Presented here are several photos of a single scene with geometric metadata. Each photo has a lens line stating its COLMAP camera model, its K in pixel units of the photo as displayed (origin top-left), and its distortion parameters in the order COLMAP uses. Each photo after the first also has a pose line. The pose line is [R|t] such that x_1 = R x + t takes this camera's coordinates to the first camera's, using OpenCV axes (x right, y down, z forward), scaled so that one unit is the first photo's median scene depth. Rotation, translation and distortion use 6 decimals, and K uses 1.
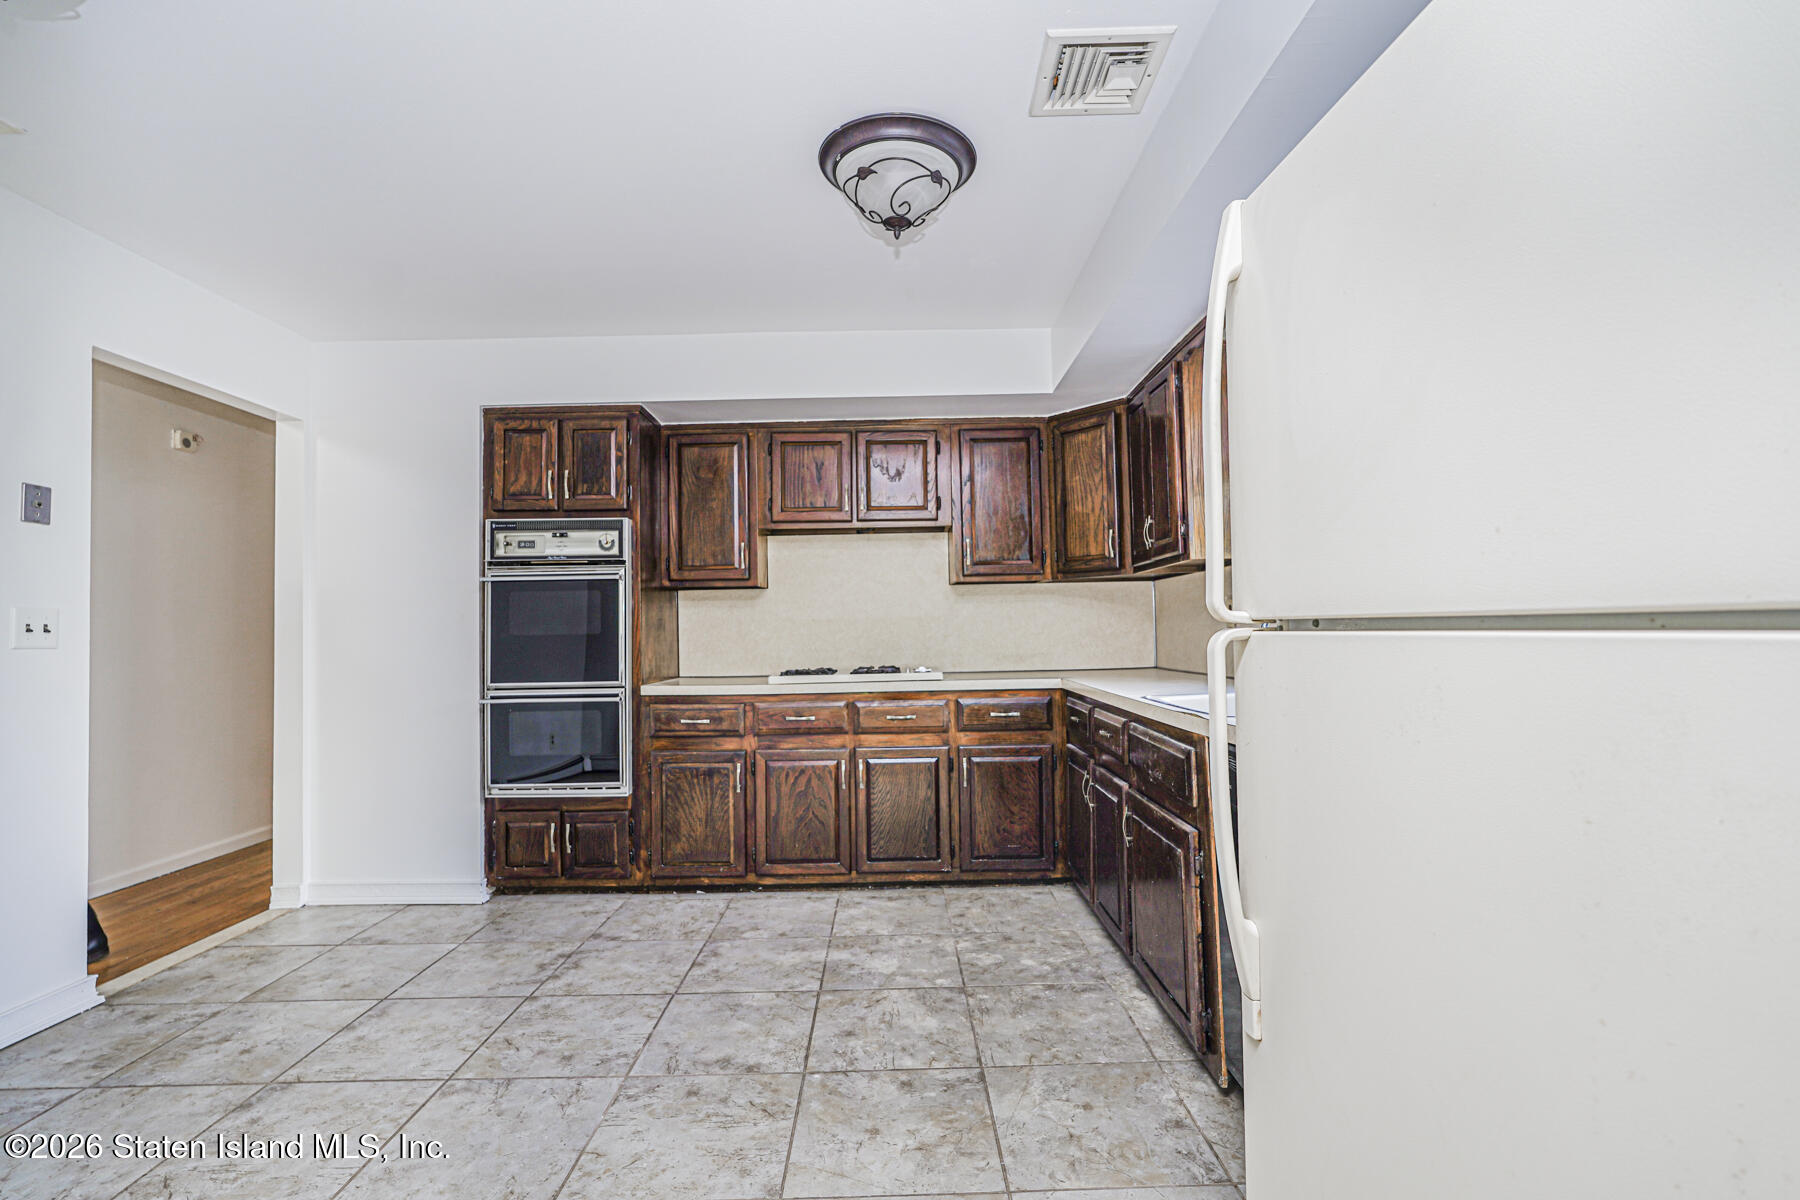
lens RADIAL K [[793.1, 0, 899.8], [0, 793.1, 602.8], [0, 0, 1]] dist [-0.011311, 0.006493]
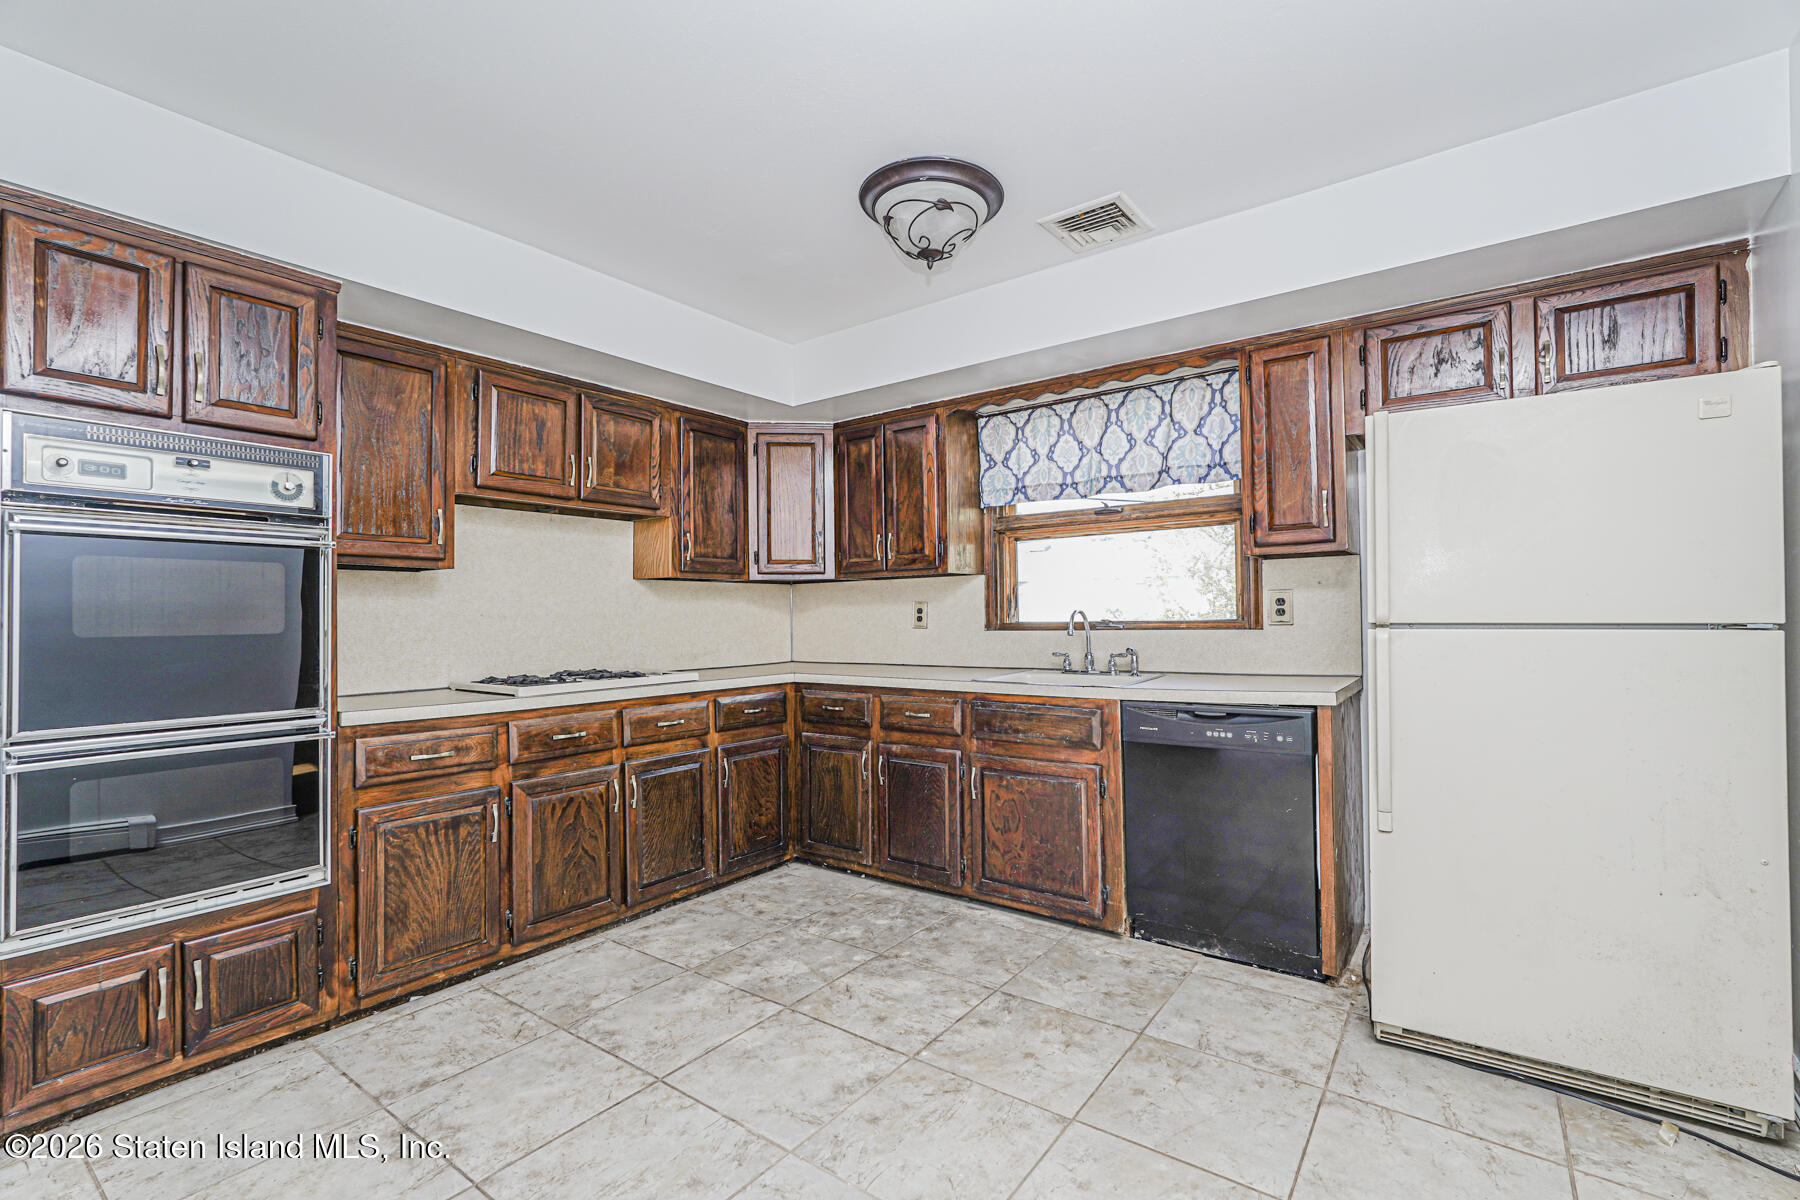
lens RADIAL K [[793.1, 0, 900.4], [0, 793.1, 602.8], [0, 0, 1]] dist [-0.011311, 0.006493]
pose [[0.600133, 0.026837, 0.799450, -0.579480], [-0.028135, 0.999527, -0.012432, 0.009434], [-0.799405, -0.015032, 0.600604, 0.240459]]
